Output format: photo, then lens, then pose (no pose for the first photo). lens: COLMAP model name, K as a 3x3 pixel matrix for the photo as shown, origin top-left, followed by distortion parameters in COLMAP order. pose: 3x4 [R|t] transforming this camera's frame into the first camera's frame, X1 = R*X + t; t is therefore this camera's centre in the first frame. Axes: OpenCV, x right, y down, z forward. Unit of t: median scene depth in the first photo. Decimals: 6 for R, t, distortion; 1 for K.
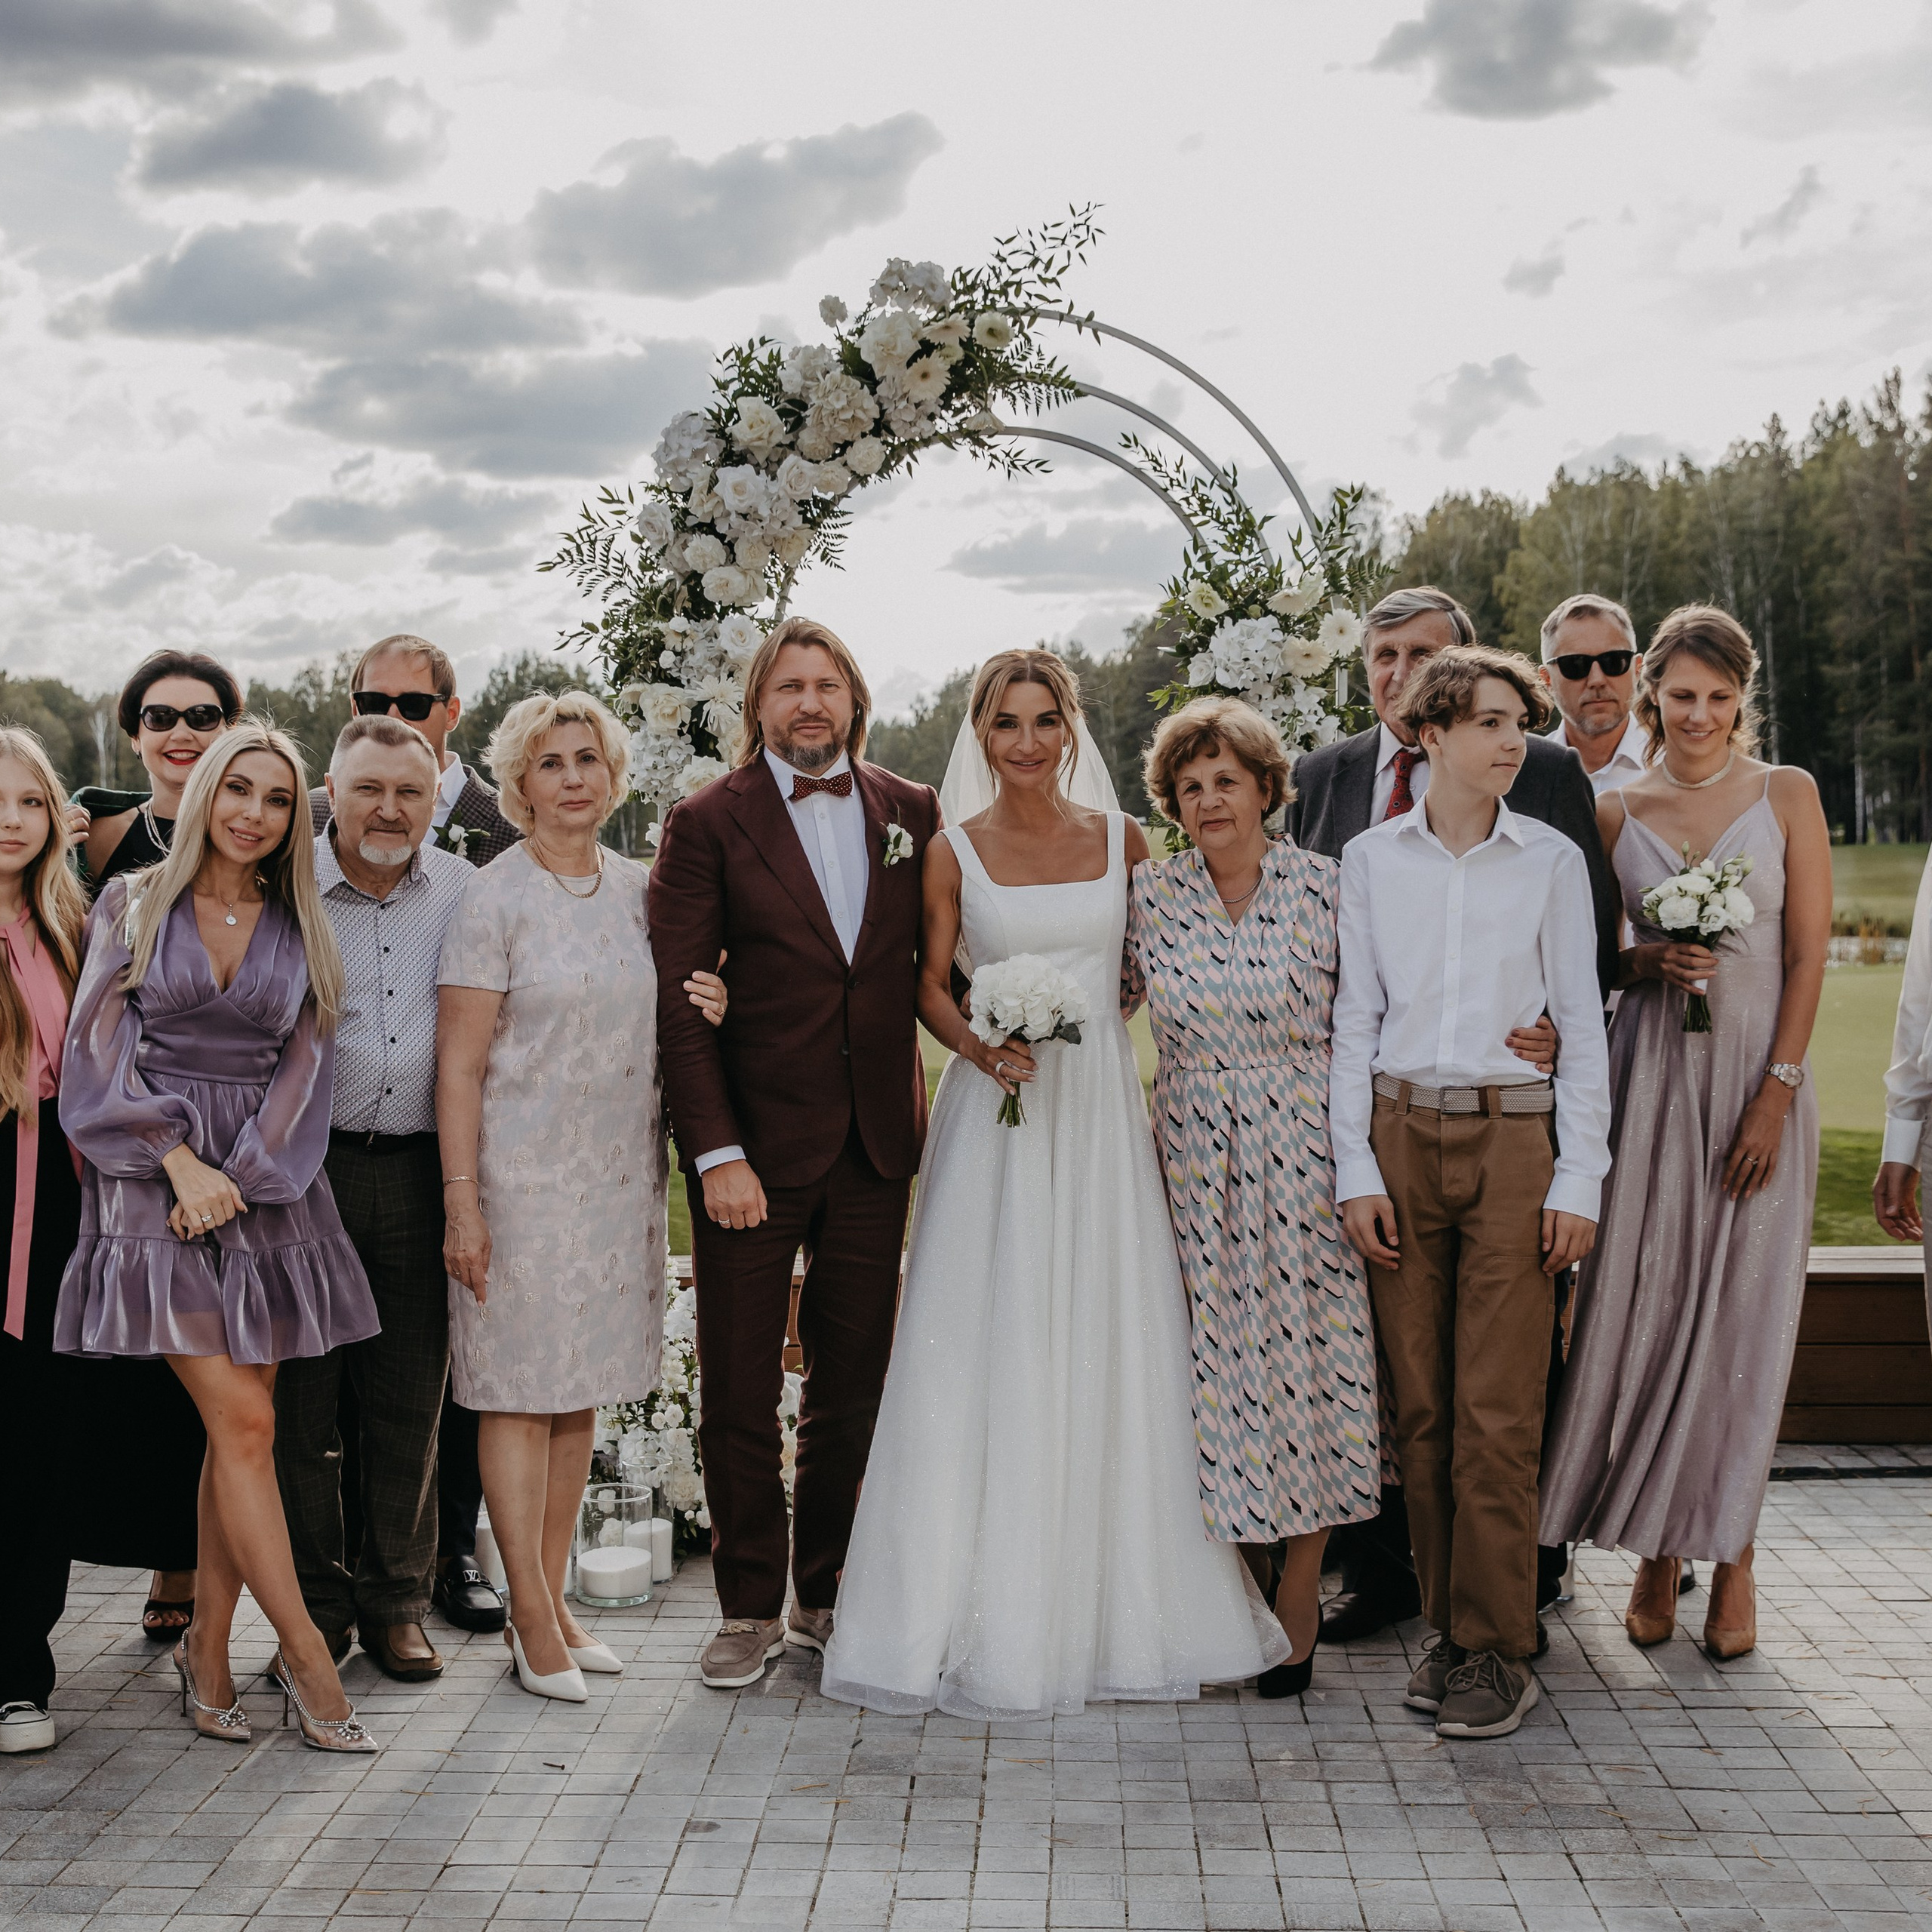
lens RADIAL K [[3078.5, 0, 966.0], [0, 3078.5, 966.0], [0, 0, 1]] dist [0.015421, 0.208095]
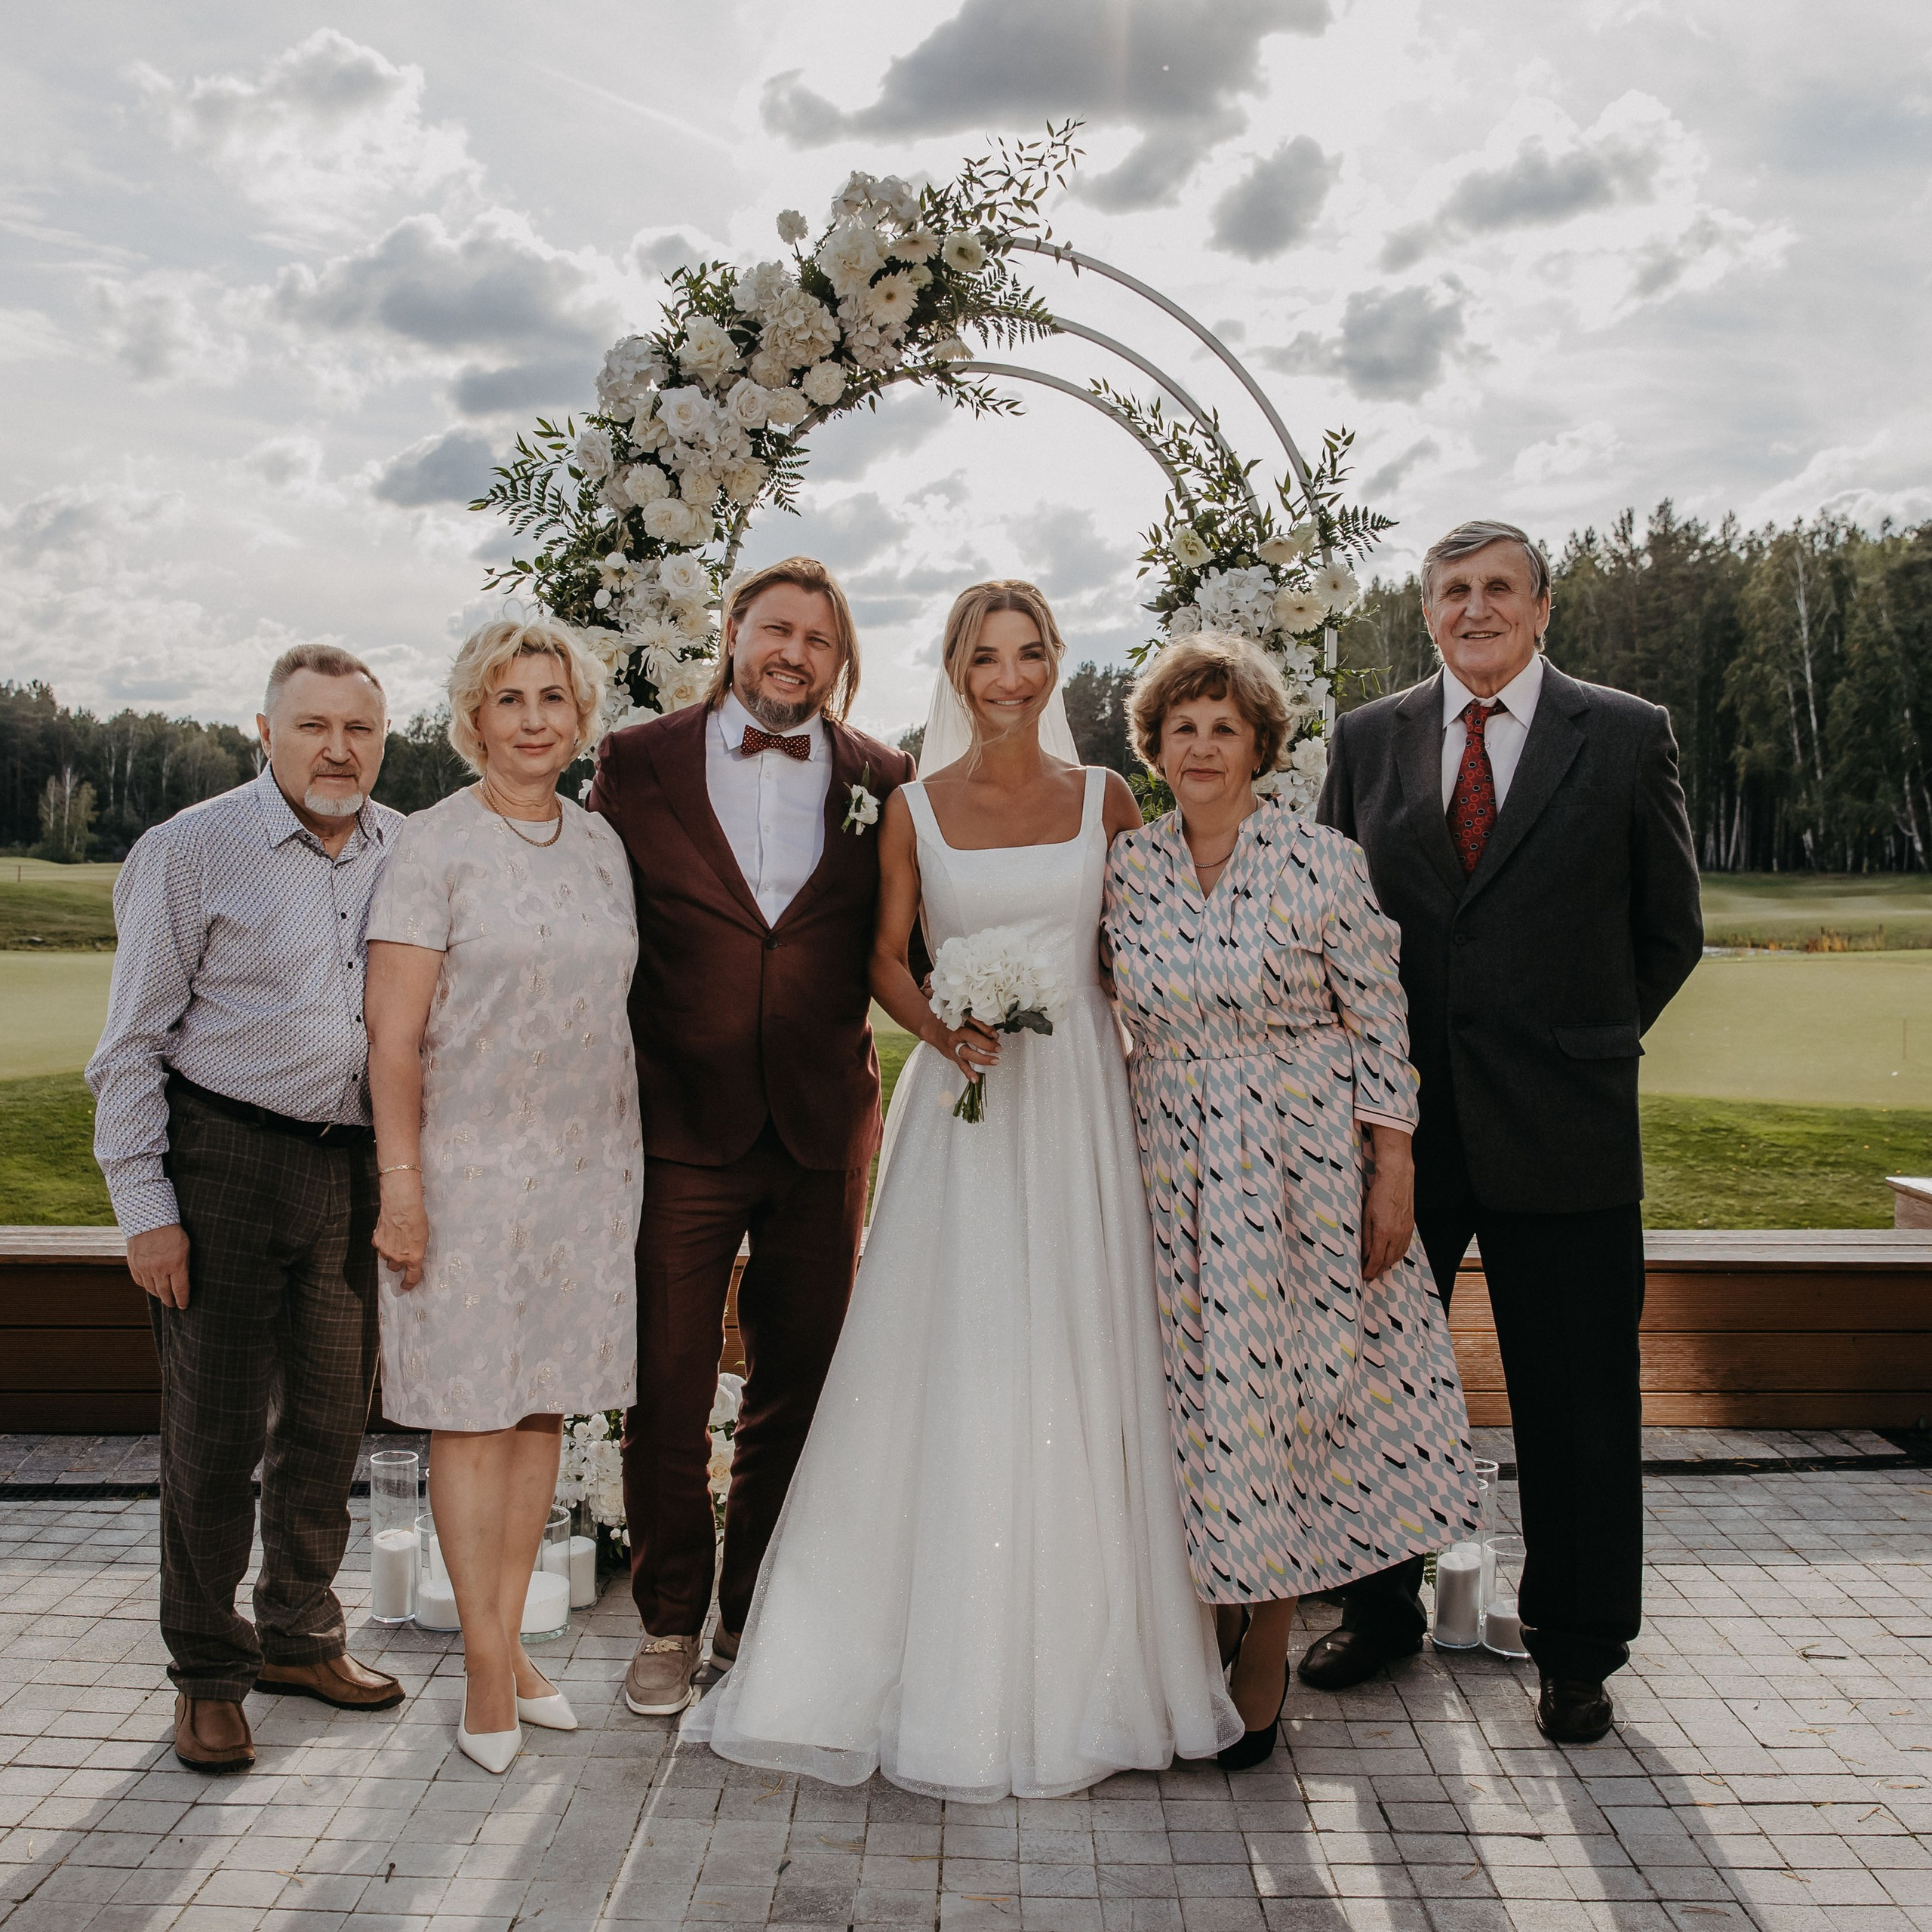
lens RADIAL K [[1896.8, 0, 966.0], [0, 1896.8, 966.0], [0, 0, 1]] dist [-0.040914, 0.003995]
pose [[0.999455, 0.015082, 0.029353, -0.004250], [-0.015166, 0.999881, 0.002665, 0.005967], [-0.029309, -0.003109, 0.999566, 0.434072]]
